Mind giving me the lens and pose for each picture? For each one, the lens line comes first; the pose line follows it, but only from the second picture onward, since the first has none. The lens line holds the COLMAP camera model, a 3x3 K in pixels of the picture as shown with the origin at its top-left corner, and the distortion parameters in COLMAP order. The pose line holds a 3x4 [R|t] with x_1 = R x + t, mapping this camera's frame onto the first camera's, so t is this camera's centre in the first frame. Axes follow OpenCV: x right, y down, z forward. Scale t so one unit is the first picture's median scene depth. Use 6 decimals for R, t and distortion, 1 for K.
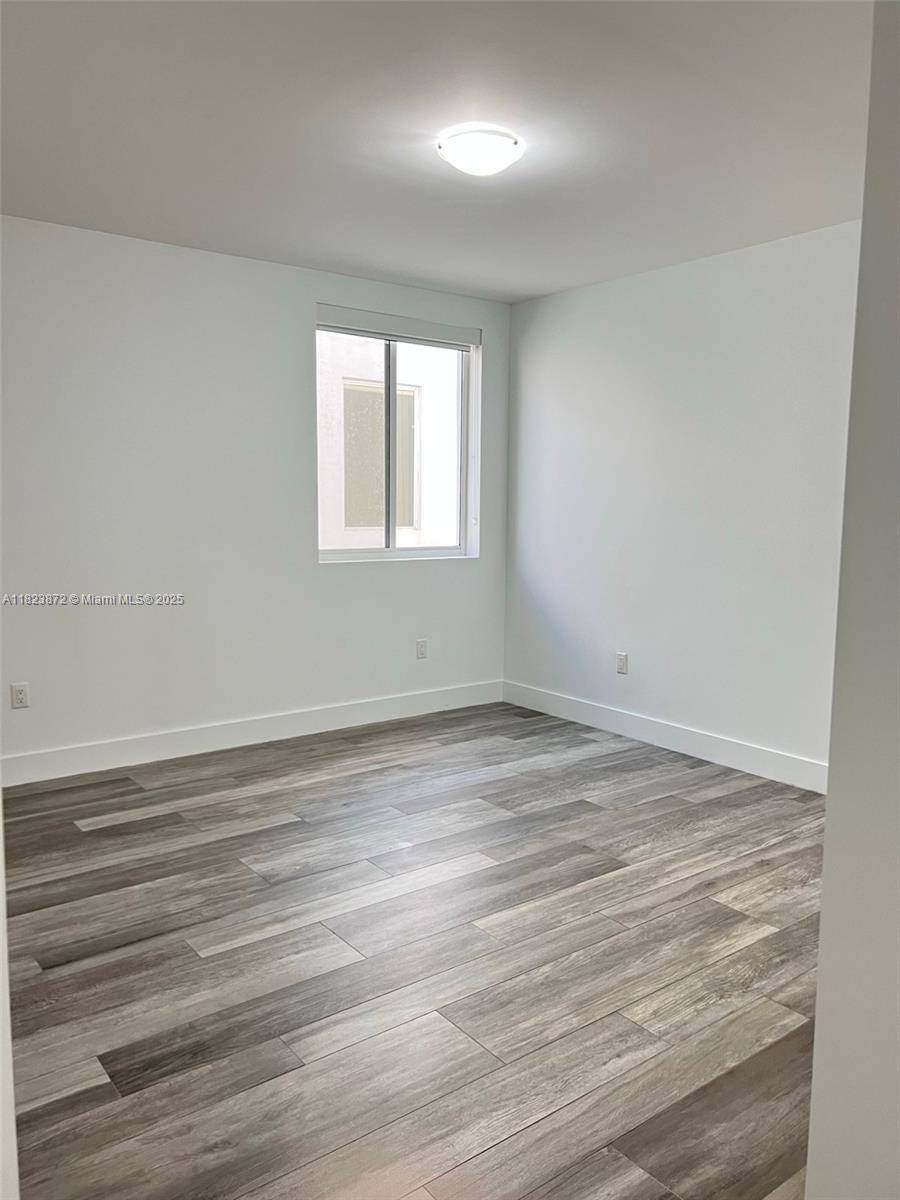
lens RADIAL K [[909.7, 0, 442.5], [0, 909.7, 600.8], [0, 0, 1]] dist [0.057449, -0.064523]
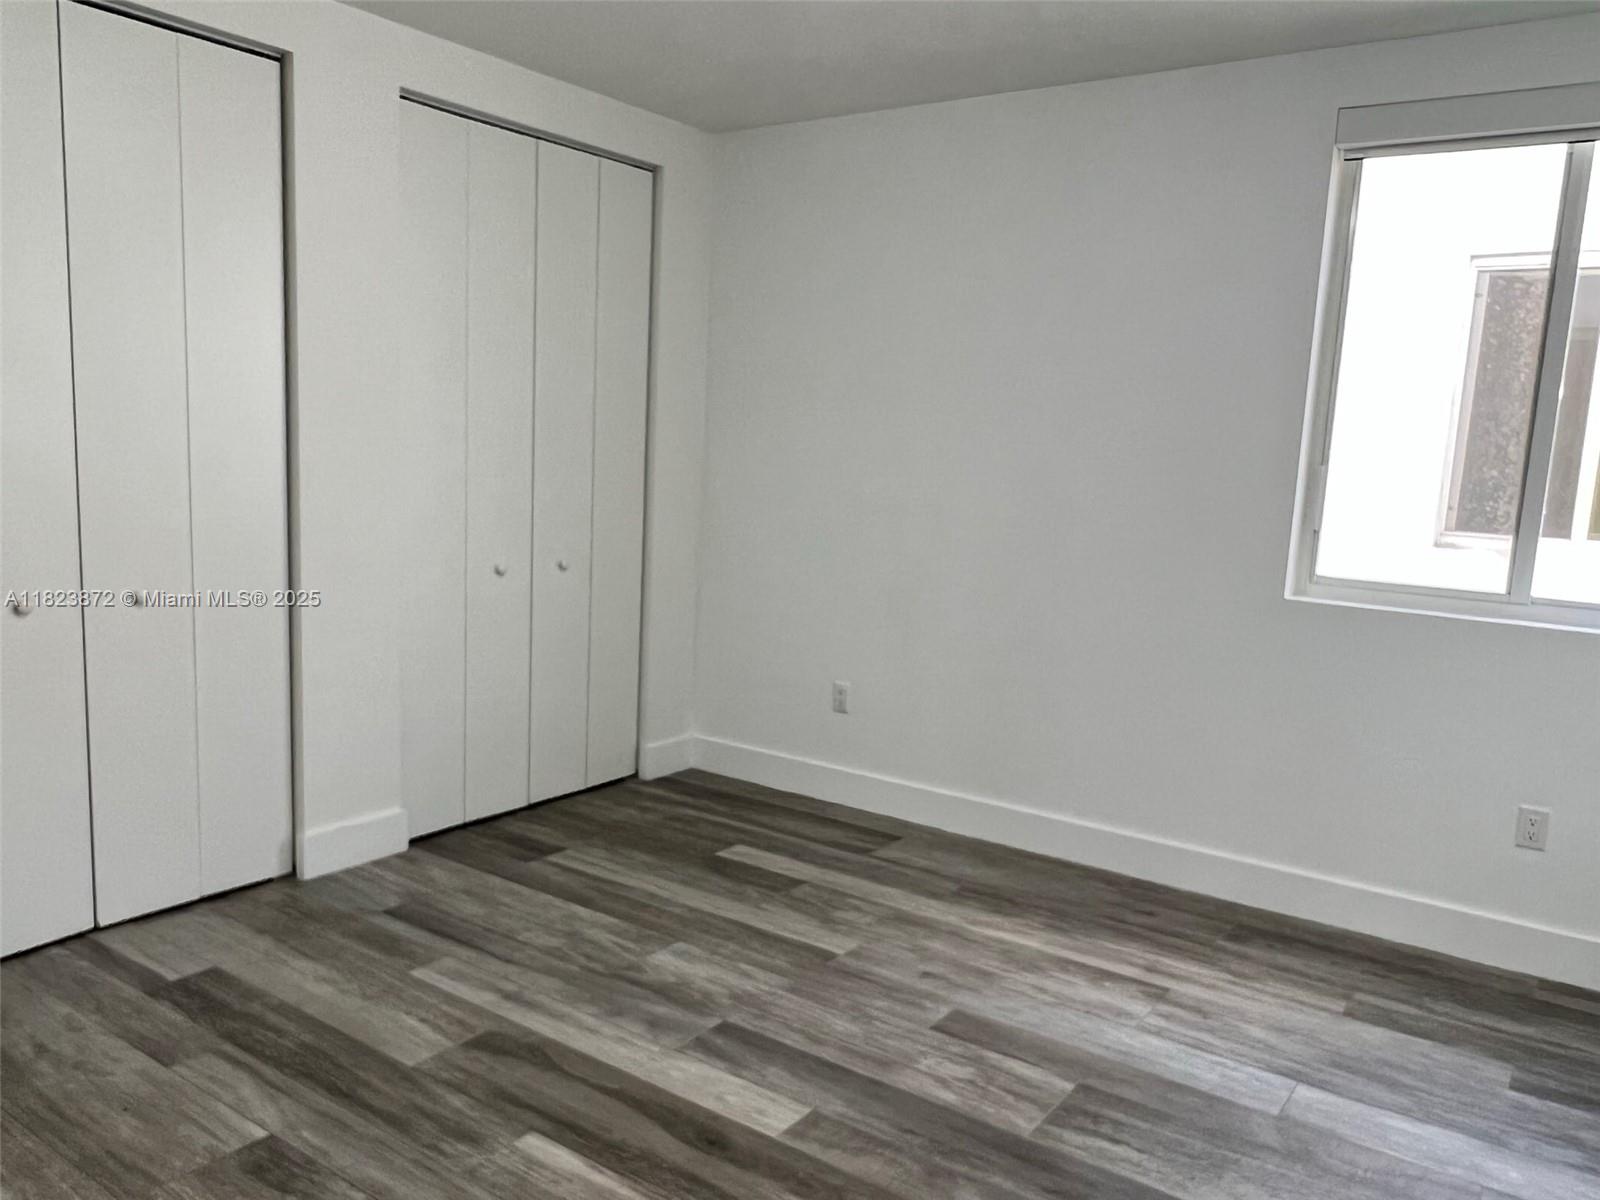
lens RADIAL K [[1240.4, 0, 796.8], [0, 1240.4, 630.0], [0, 0, 1]] dist [0.001040, -0.014190]
pose [[0.287321, 0.147457, -0.946416, 0.563066], [-0.153786, 0.982362, 0.106370, -0.066899], [0.945408, 0.114983, 0.304930, 0.599352]]
